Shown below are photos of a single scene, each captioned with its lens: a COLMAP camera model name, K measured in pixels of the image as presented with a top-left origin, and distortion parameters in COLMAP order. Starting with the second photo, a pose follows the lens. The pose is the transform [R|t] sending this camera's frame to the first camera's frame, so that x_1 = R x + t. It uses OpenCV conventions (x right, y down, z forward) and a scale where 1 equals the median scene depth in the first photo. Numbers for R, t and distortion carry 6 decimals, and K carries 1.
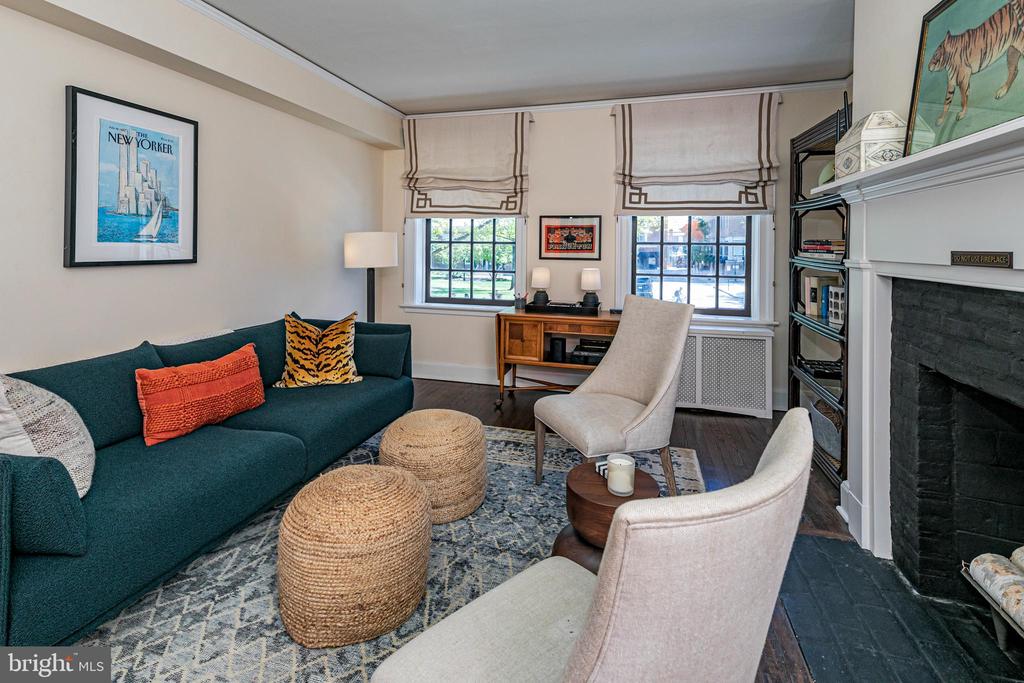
lens RADIAL K [[497.8, 0, 508.6], [0, 497.8, 253.7], [0, 0, 1]] dist [0.016931, -0.003089]
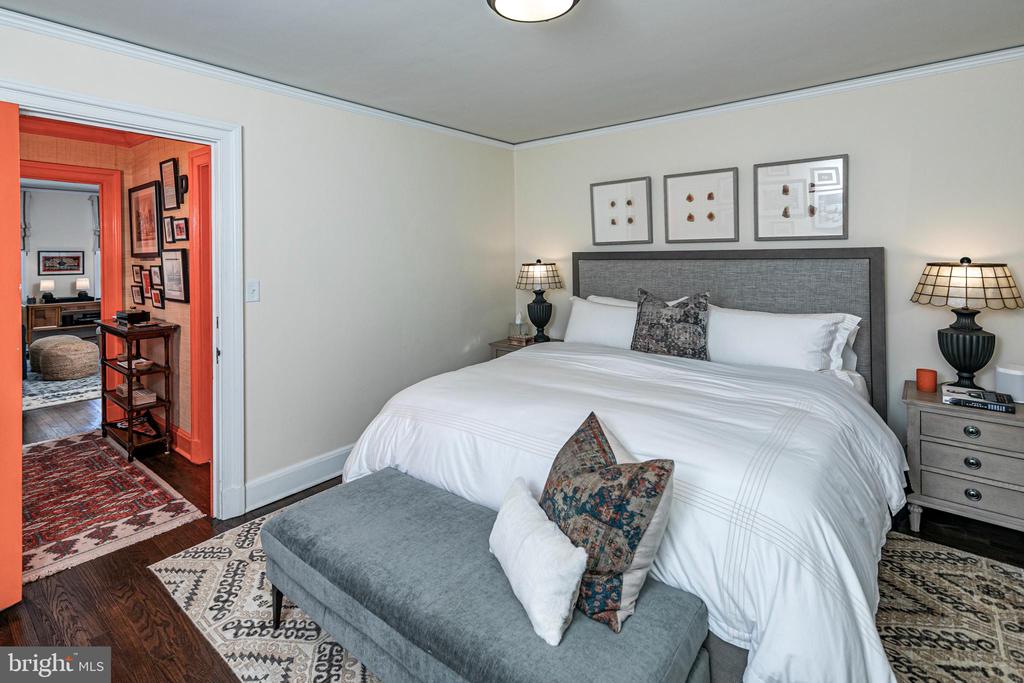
lens RADIAL K [[497.8, 0, 517.0], [0, 497.8, 259.6], [0, 0, 1]] dist [0.016931, -0.003089]
pose [[0.403913, -0.020513, 0.914568, -1.323947], [0.025581, 0.999611, 0.011122, -0.033240], [-0.914440, 0.018903, 0.404280, -1.898445]]
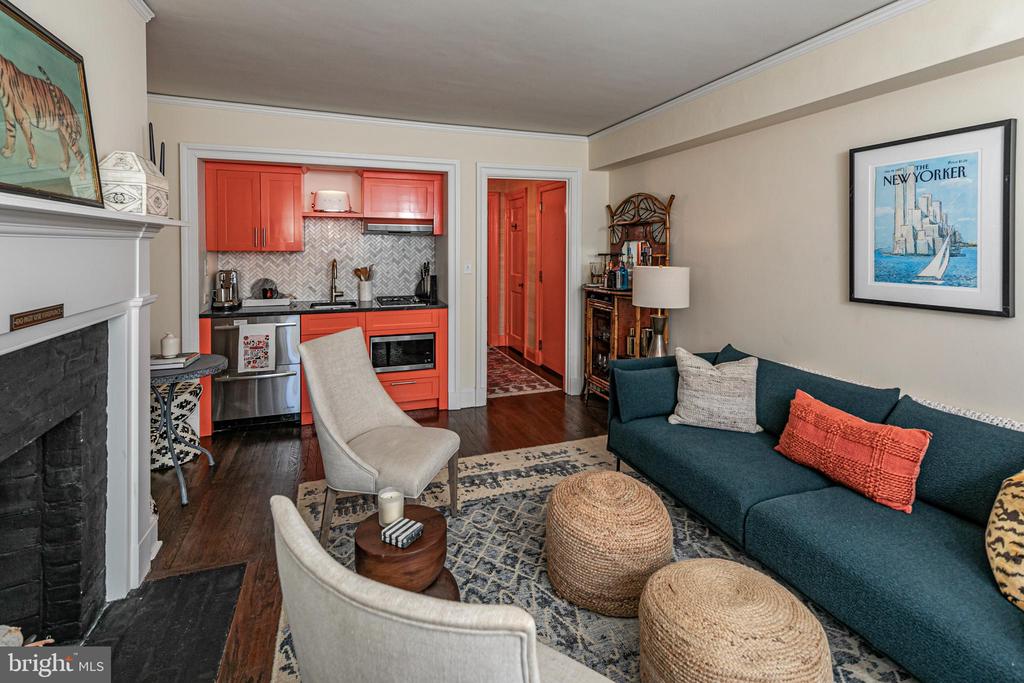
lens RADIAL K [[497.8, 0, 502.6], [0, 497.8, 262.5], [0, 0, 1]] dist [0.016931, -0.003089]
pose [[-0.831737, 0.006069, -0.555137, 0.345909], [-0.015636, 0.999287, 0.034352, -0.068785], [0.554949, 0.037252, -0.831050, 1.124323]]
